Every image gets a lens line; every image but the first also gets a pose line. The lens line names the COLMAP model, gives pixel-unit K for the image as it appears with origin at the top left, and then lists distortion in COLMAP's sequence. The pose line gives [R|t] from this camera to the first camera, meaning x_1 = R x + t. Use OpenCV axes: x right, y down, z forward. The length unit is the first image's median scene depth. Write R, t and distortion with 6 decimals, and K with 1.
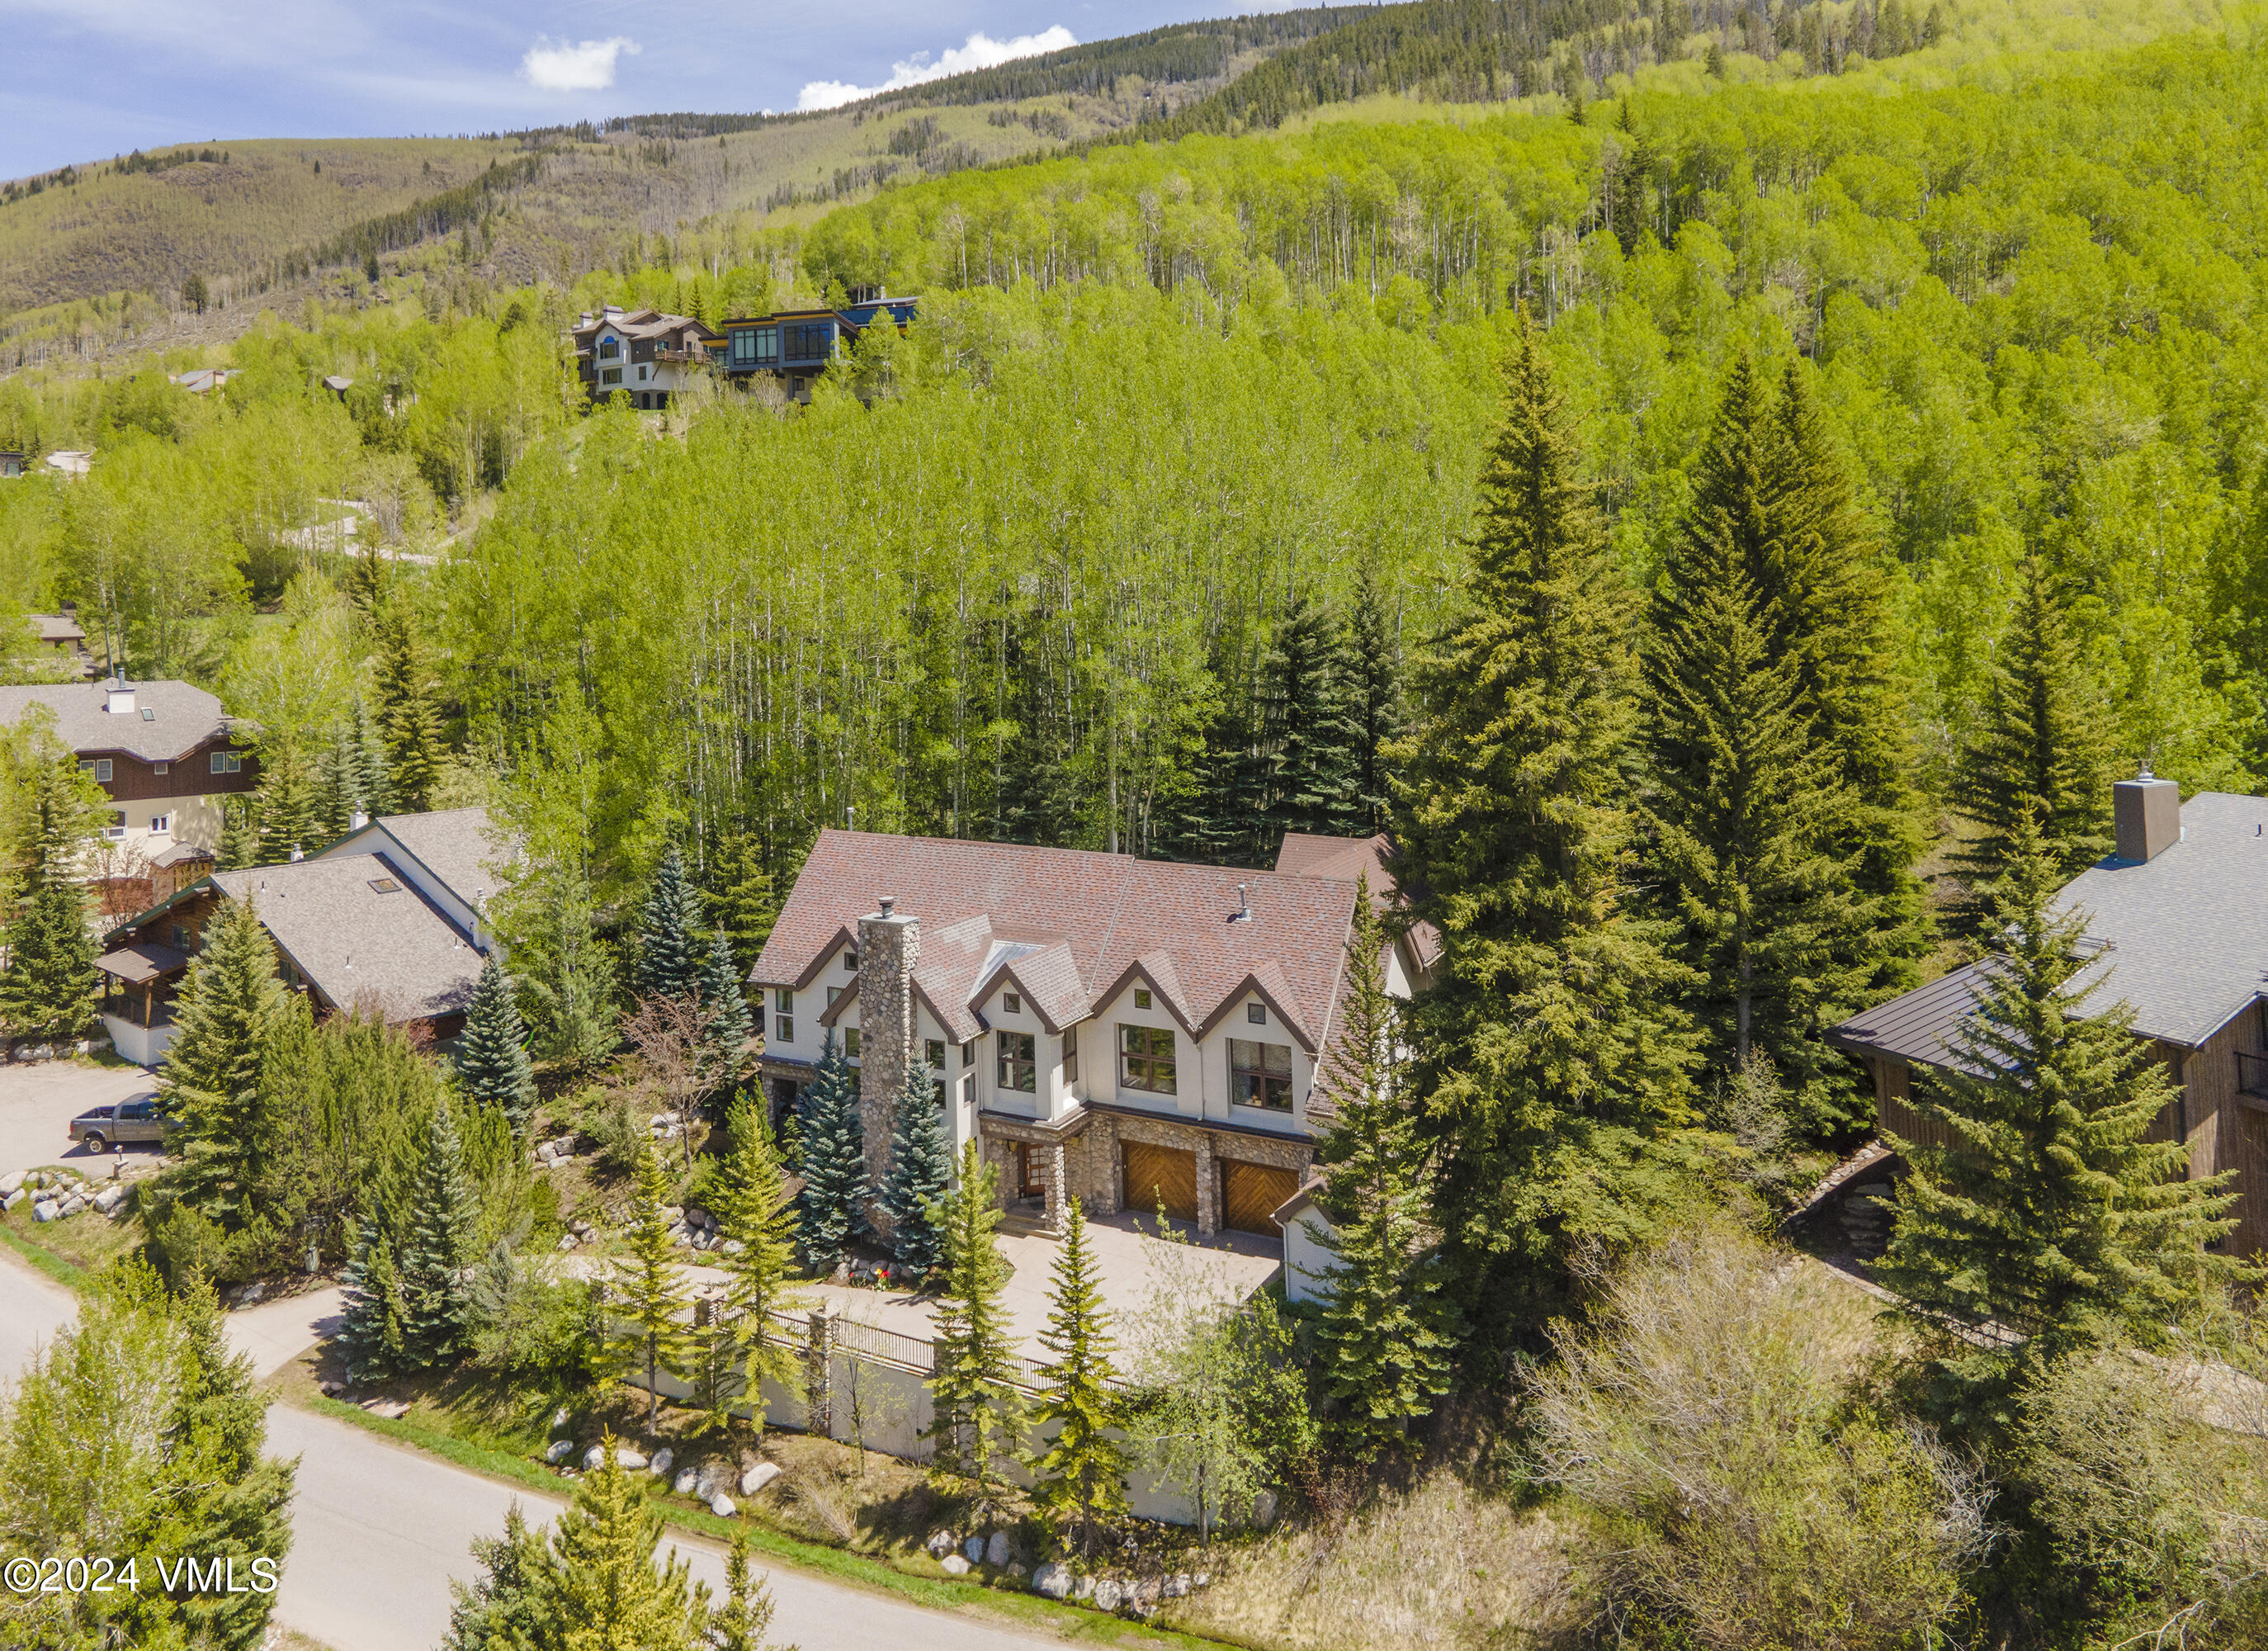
lens RADIAL K [[1584.3, 0, 1075.7], [0, 1584.3, 809.8], [0, 0, 1]] dist [0.031028, 0.002026]
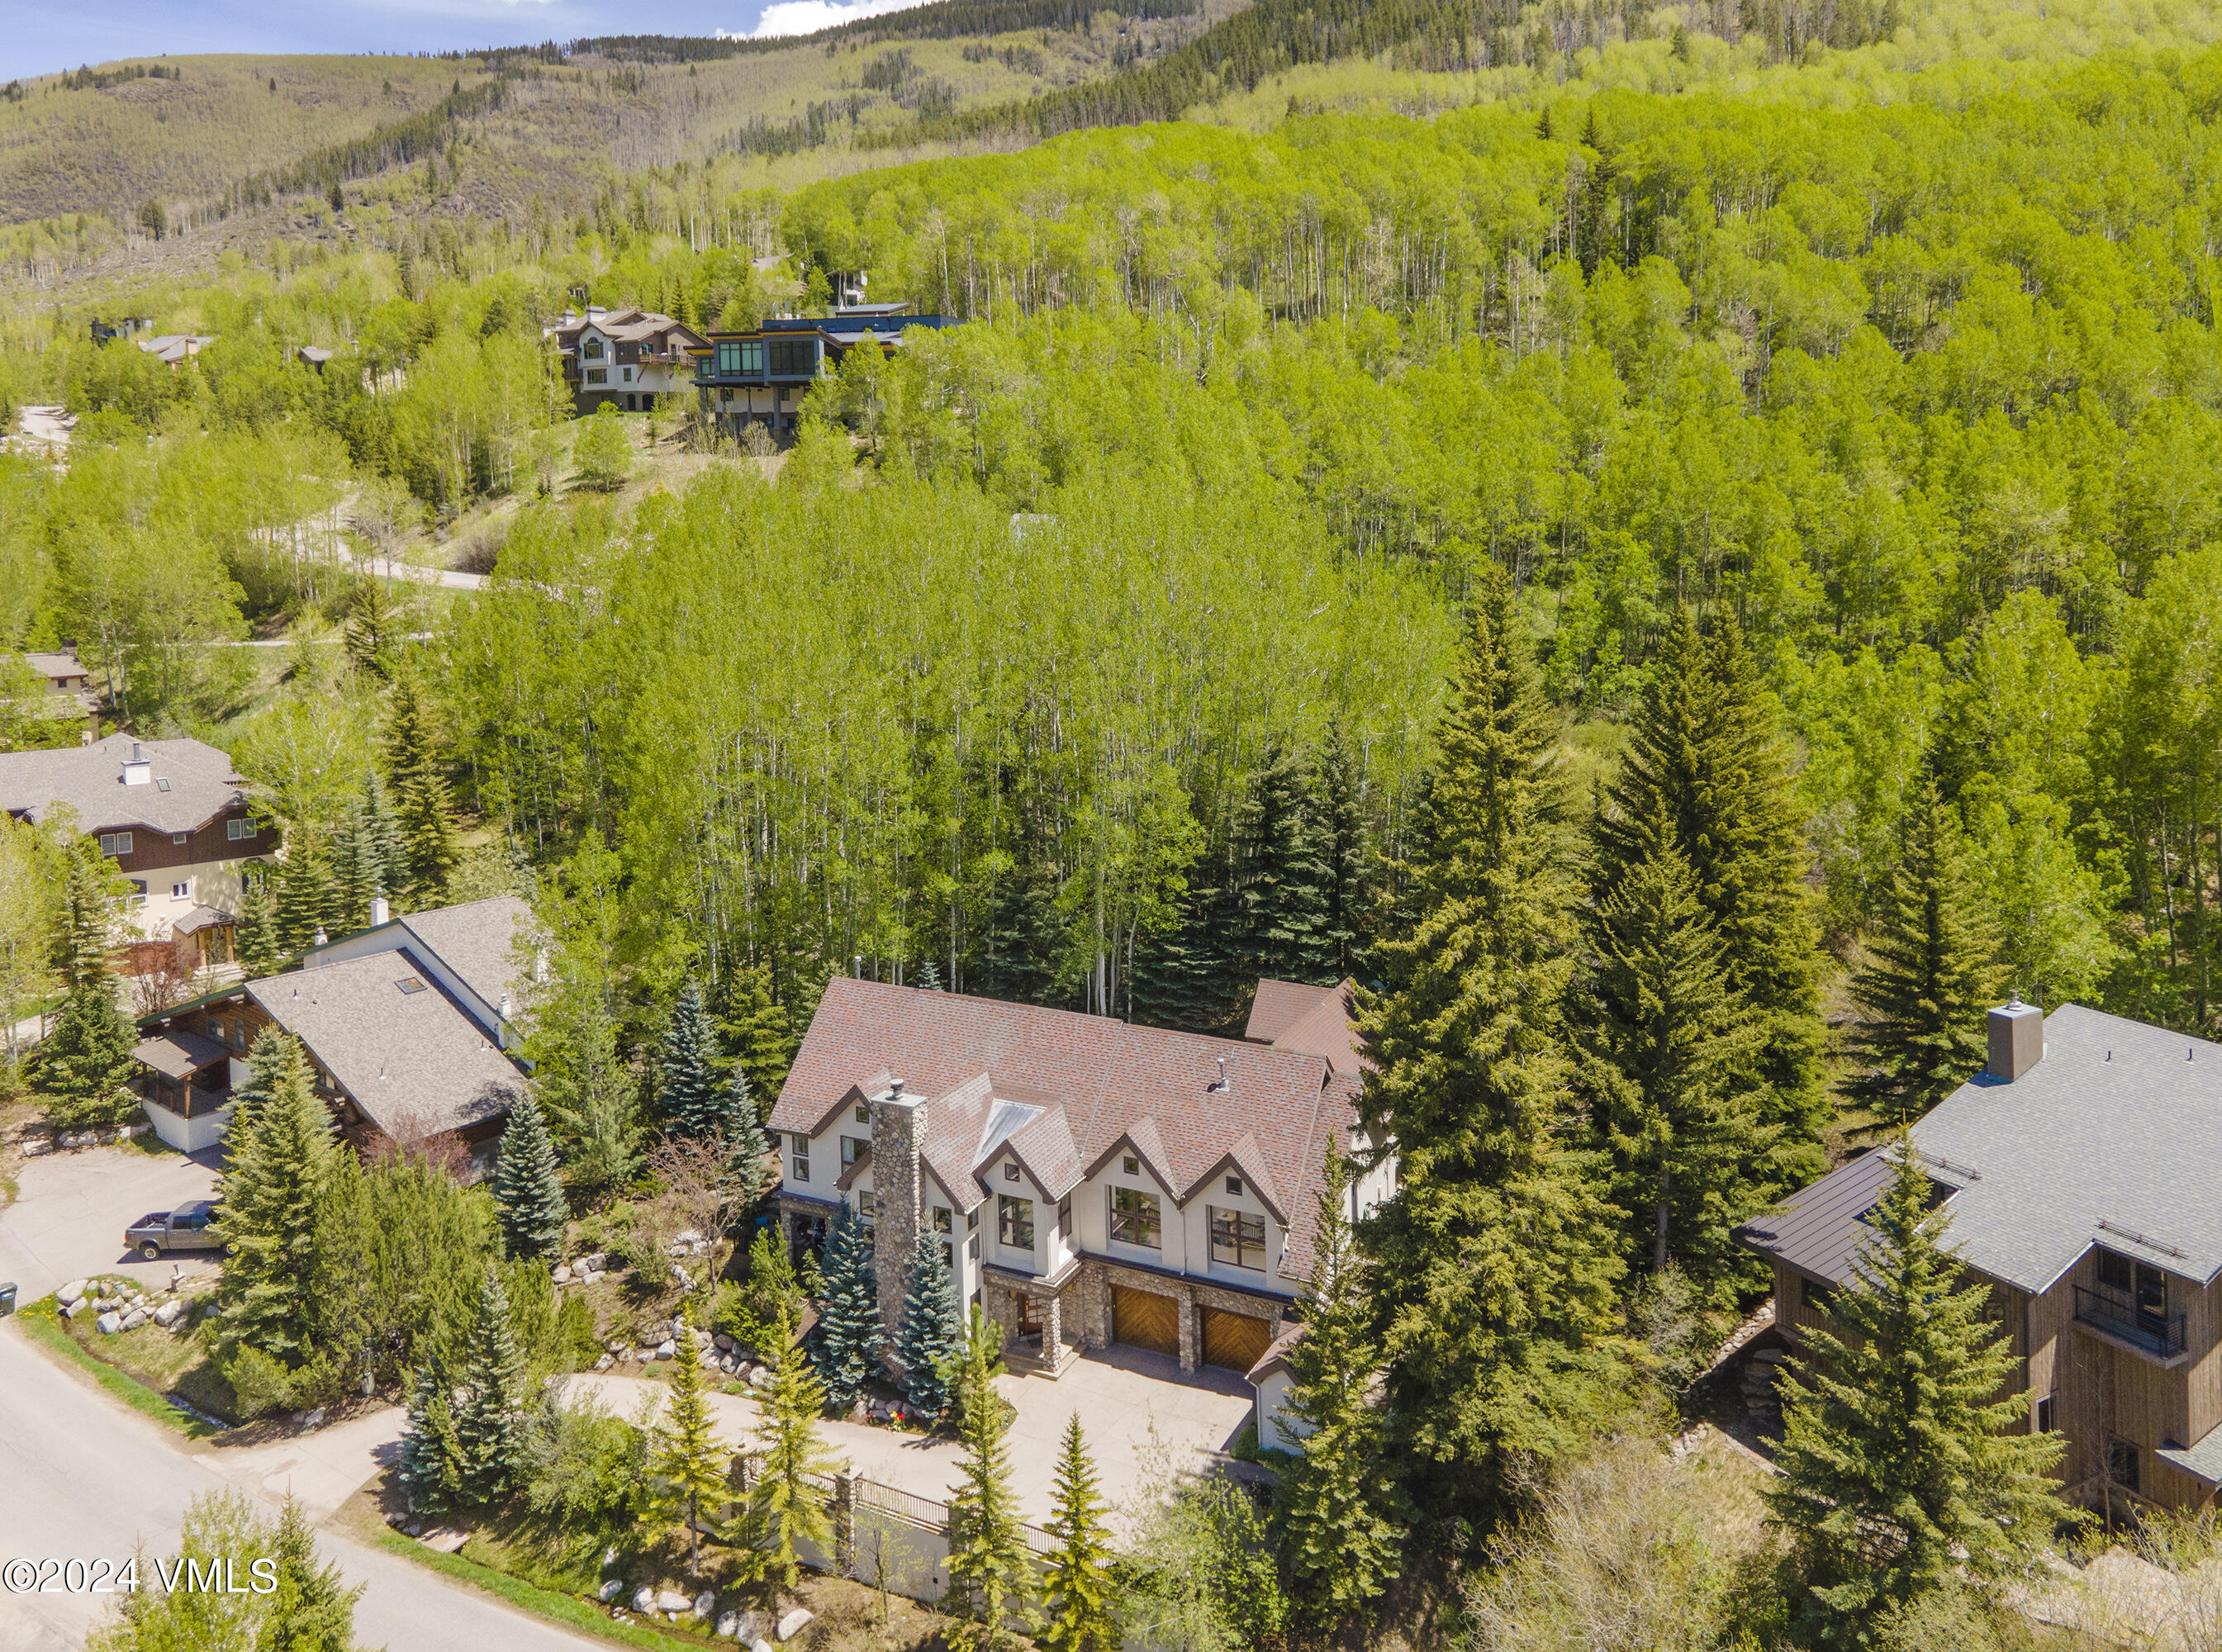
lens RADIAL K [[1538.4, 0, 1111.0], [0, 1538.4, 826.0], [0, 0, 1]] dist [0.032867, -0.000958]
pose [[0.999181, -0.002009, 0.040418, -0.012056], [-0.001426, 0.996400, 0.084768, -0.171719], [-0.040443, -0.084757, 0.995581, -0.040985]]
